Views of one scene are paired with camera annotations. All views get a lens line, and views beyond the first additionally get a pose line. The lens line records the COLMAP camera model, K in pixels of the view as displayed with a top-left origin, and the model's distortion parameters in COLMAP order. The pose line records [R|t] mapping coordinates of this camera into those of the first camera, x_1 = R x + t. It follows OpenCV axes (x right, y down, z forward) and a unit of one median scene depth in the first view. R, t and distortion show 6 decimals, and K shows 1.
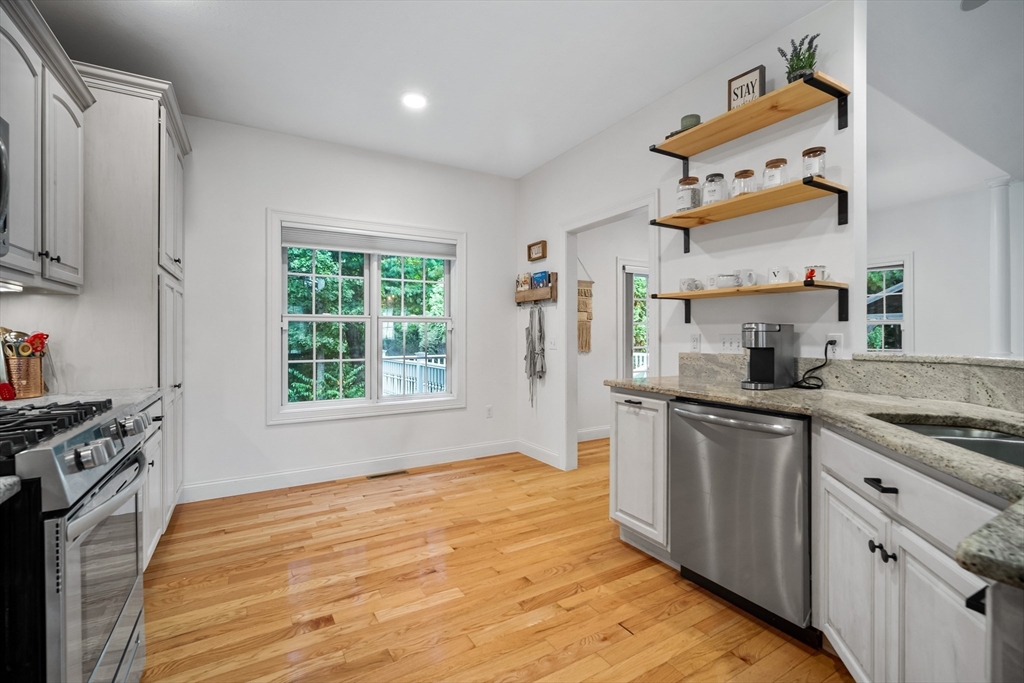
lens RADIAL K [[444.8, 0, 515.7], [0, 444.8, 332.3], [0, 0, 1]] dist [-0.005351, 0.002063]
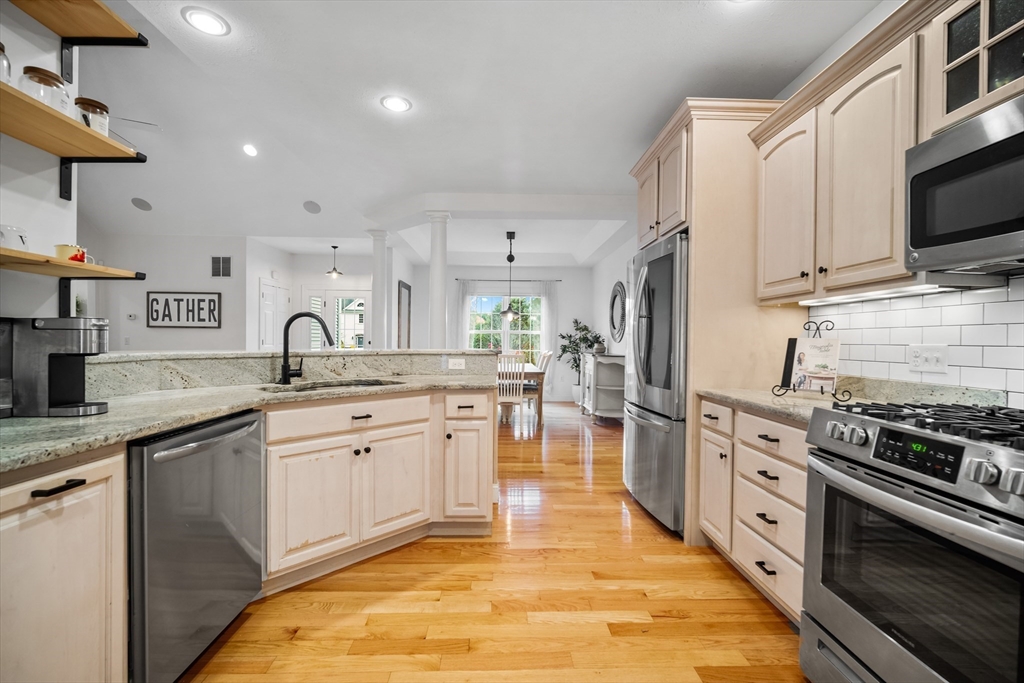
lens RADIAL K [[444.8, 0, 516.2], [0, 444.8, 341.5], [0, 0, 1]] dist [-0.005351, 0.002063]
pose [[-0.870809, -0.008322, 0.491550, -0.330480], [-0.010657, 0.999941, -0.001952, 0.009080], [-0.491505, -0.006938, -0.870847, 1.119794]]
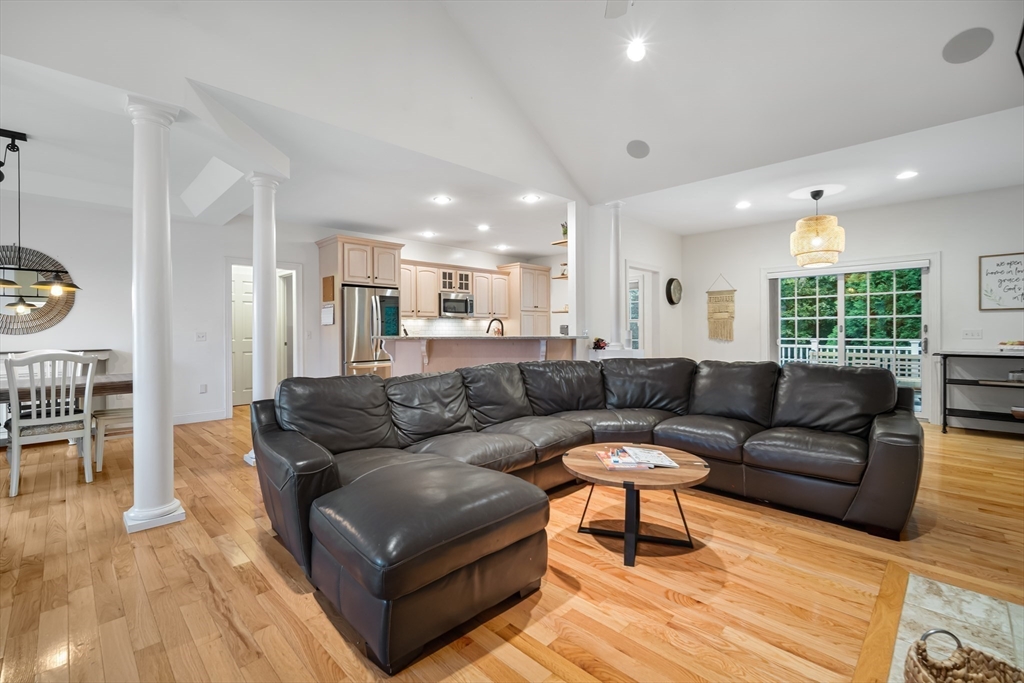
lens RADIAL K [[444.8, 0, 507.1], [0, 444.8, 333.7], [0, 0, 1]] dist [-0.005351, 0.002063]
pose [[0.232265, 0.011195, -0.972588, 2.761265], [0.007005, 0.999889, 0.013182, -0.007062], [0.972627, -0.009875, 0.232161, 0.017461]]
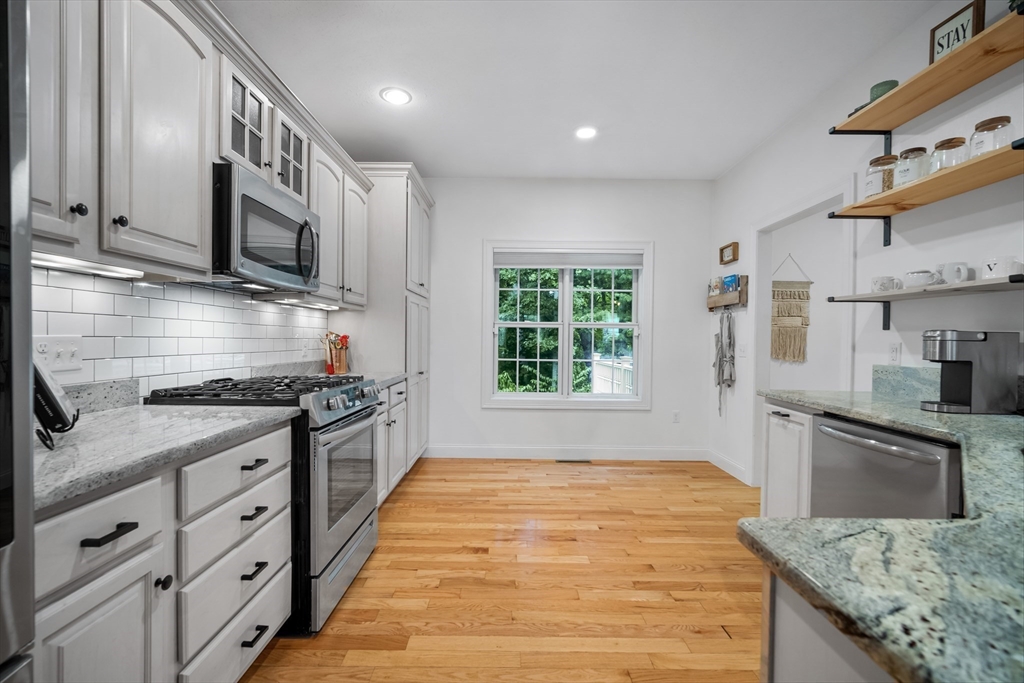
lens RADIAL K [[444.8, 0, 527.7], [0, 444.8, 343.5], [0, 0, 1]] dist [-0.005351, 0.002063]
pose [[0.868400, 0.018122, -0.495533, 0.250110], [-0.011392, 0.999797, 0.016599, -0.000956], [0.495734, -0.008769, 0.868430, -0.071322]]
